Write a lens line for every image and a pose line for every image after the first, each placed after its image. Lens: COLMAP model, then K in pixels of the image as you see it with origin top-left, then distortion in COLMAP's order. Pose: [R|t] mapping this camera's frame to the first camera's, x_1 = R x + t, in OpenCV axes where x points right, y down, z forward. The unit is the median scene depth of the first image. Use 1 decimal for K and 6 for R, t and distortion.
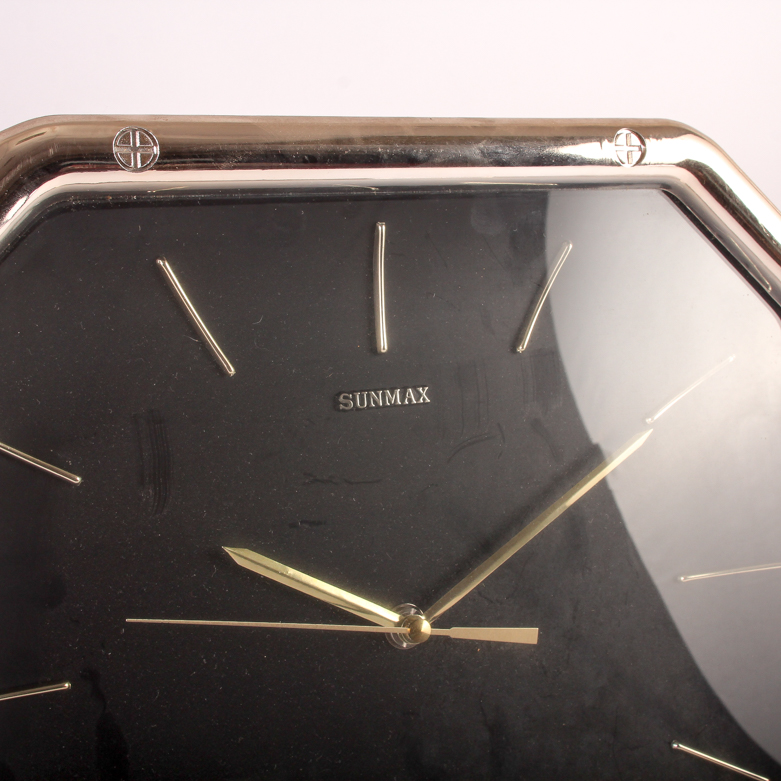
lens RADIAL K [[1340.6, 0, 392.1], [0, 1340.6, 377.8], [0, 0, 1]] dist [-0.098620, 0.068493]
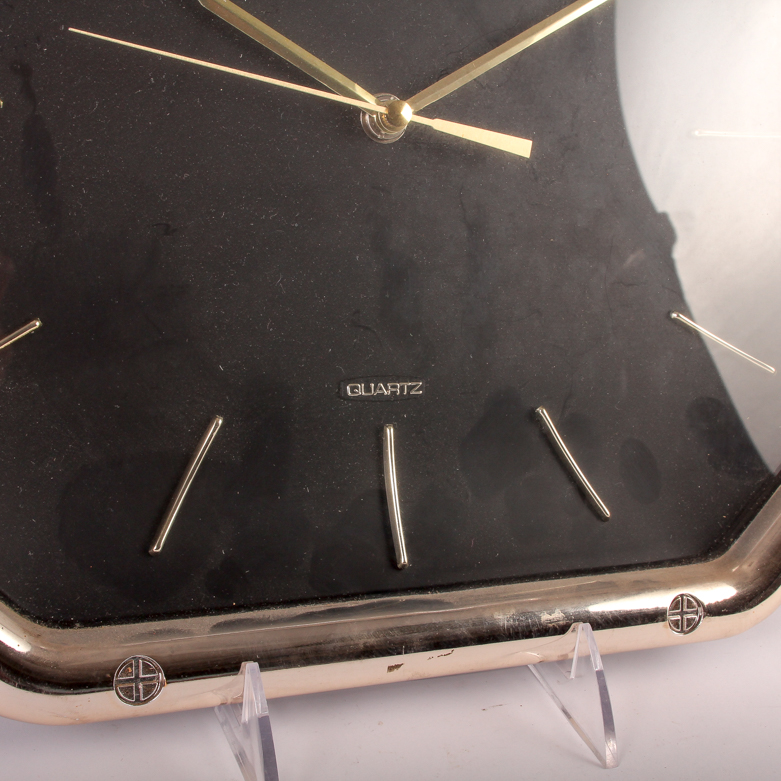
lens RADIAL K [[1340.6, 0, 392.1], [0, 1340.6, 377.8], [0, 0, 1]] dist [-0.098620, 0.068493]
pose [[0.996788, 0.078016, -0.018098, 0.047555], [-0.076840, 0.995328, 0.058455, 0.324452], [0.022574, -0.056877, 0.998126, 0.097564]]
